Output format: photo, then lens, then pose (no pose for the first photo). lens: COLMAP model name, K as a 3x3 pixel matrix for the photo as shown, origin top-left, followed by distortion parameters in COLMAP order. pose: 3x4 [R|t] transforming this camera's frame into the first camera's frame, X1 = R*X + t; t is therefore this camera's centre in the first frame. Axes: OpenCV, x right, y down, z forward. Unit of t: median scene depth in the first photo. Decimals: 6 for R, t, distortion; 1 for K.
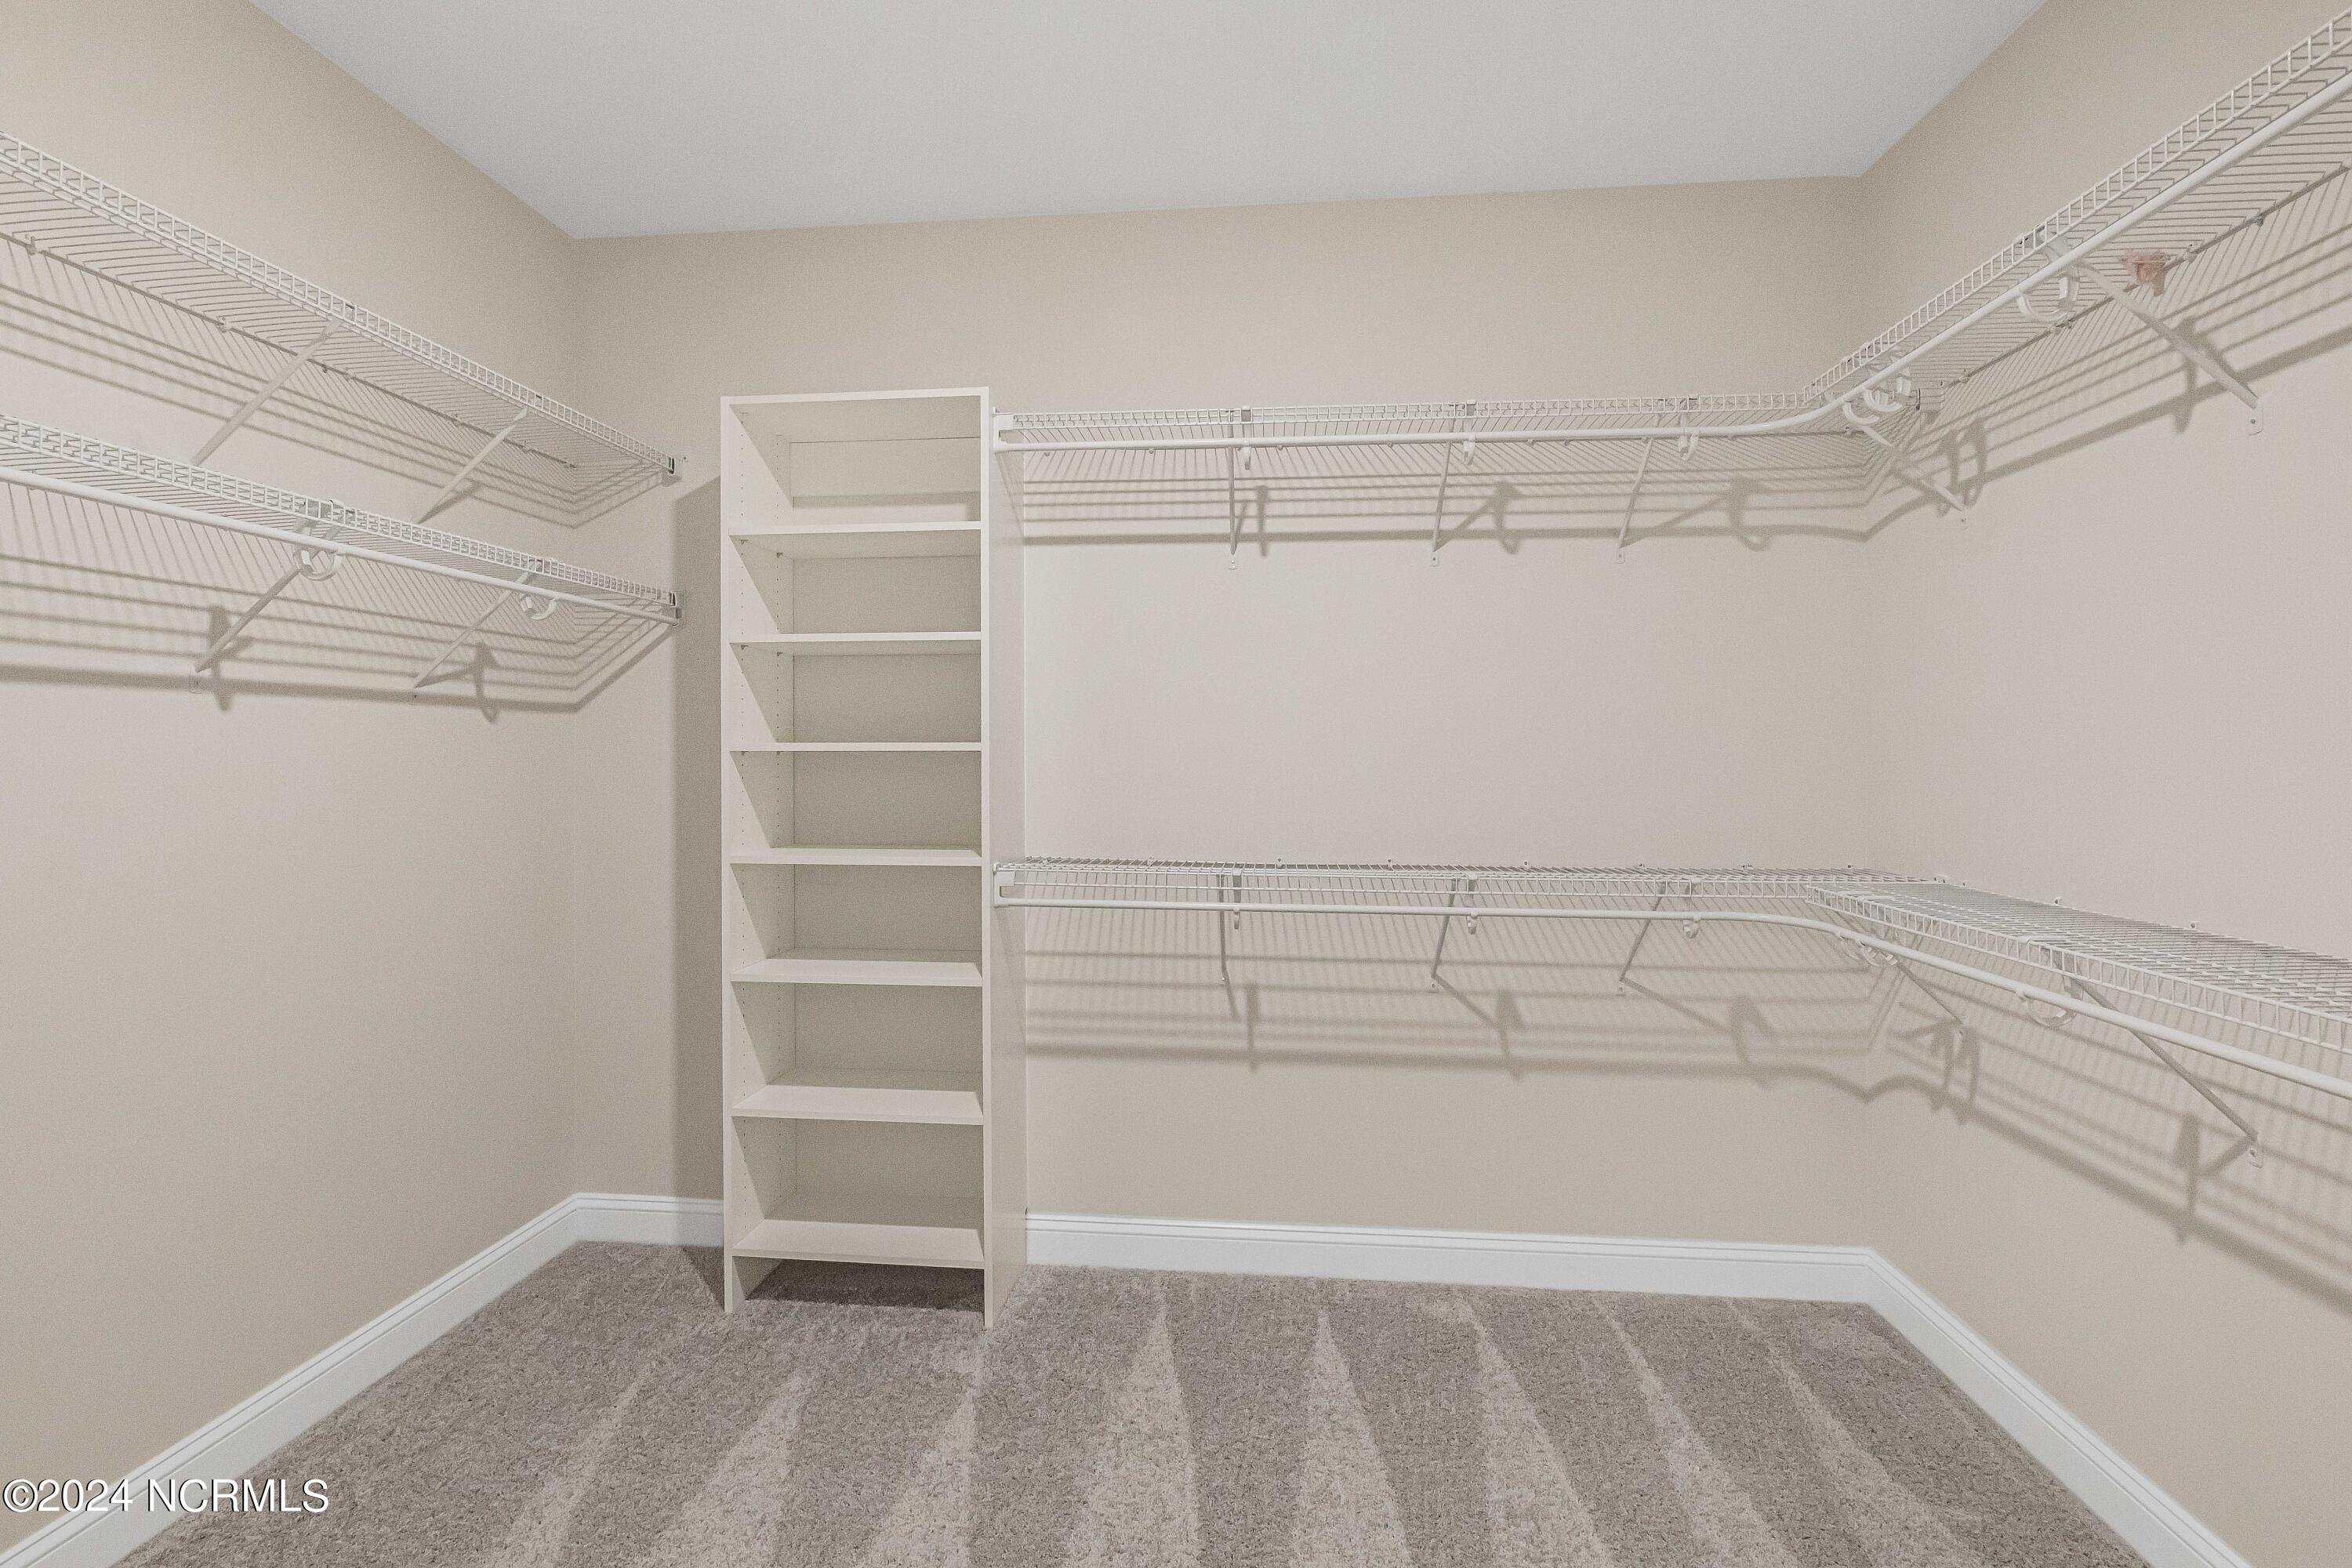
lens RADIAL K [[1105.0, 0, 1169.2], [0, 1105.0, 774.3], [0, 0, 1]] dist [-0.013592, 0.001191]
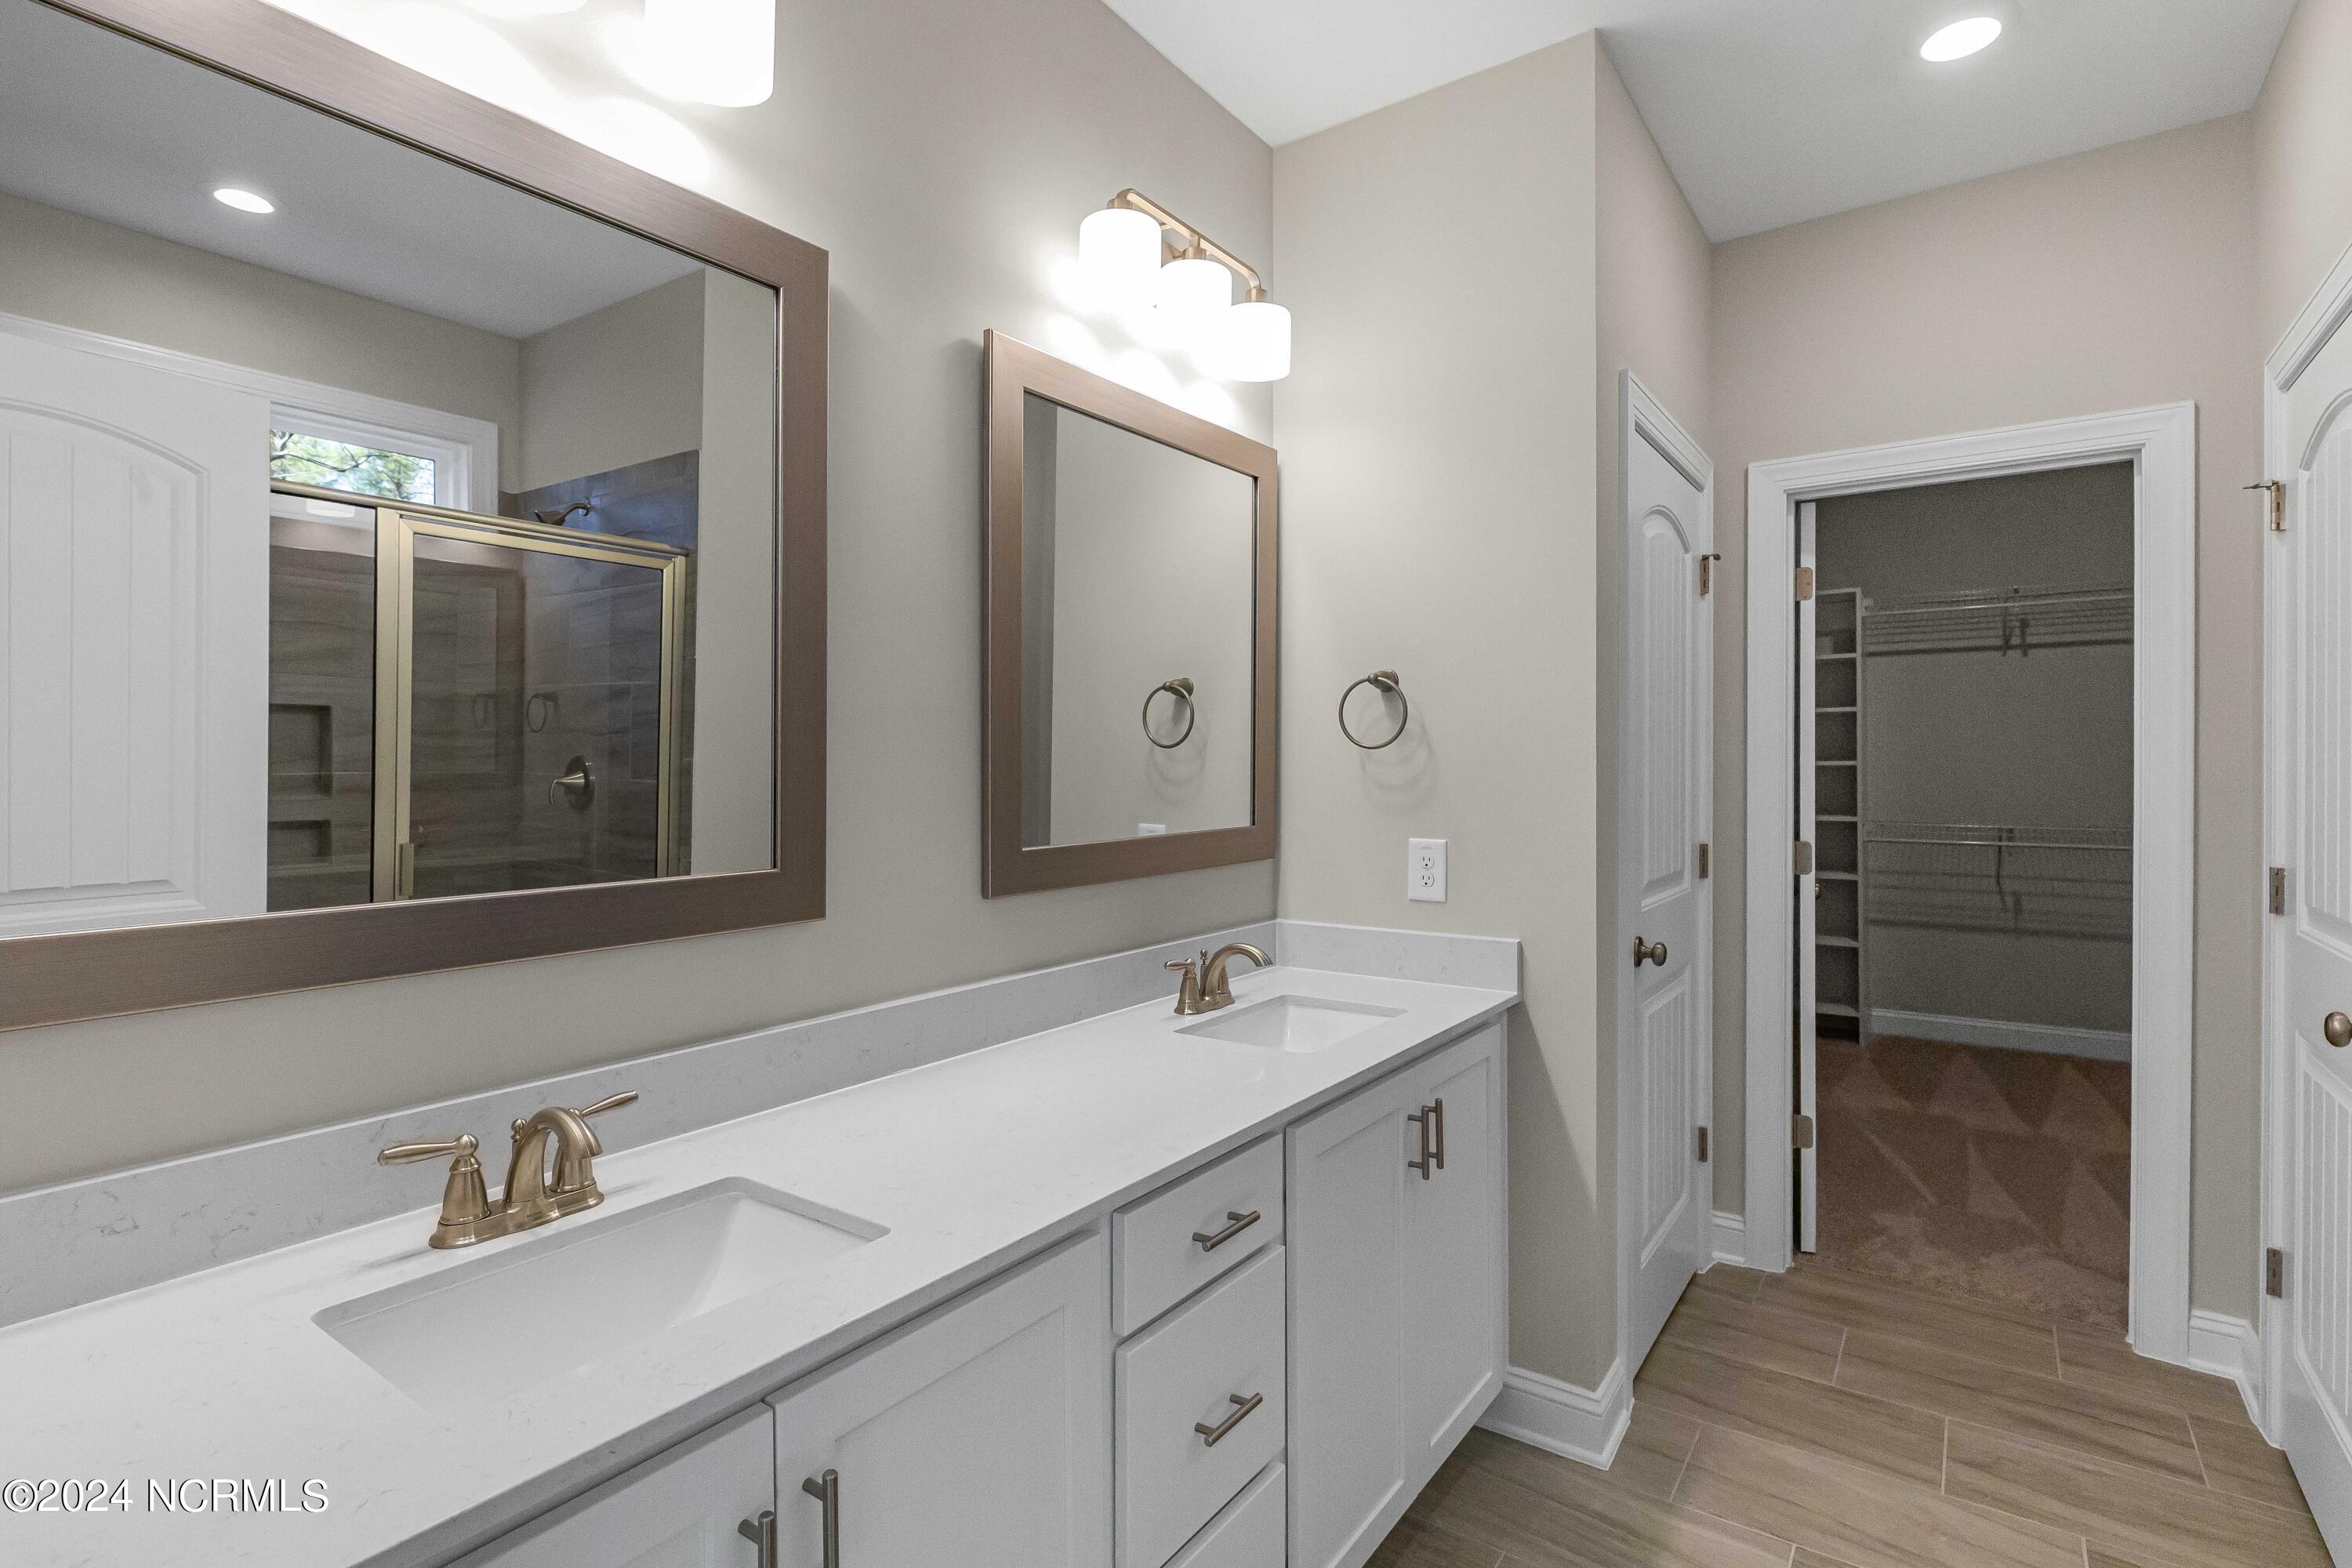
lens RADIAL K [[1105.0, 0, 1183.0], [0, 1105.0, 777.4], [0, 0, 1]] dist [-0.013592, 0.001191]
pose [[0.854347, 0.001658, -0.519701, -0.161021], [-0.008773, 0.999898, -0.011233, 0.032865], [0.519629, 0.014156, 0.854275, -1.265279]]
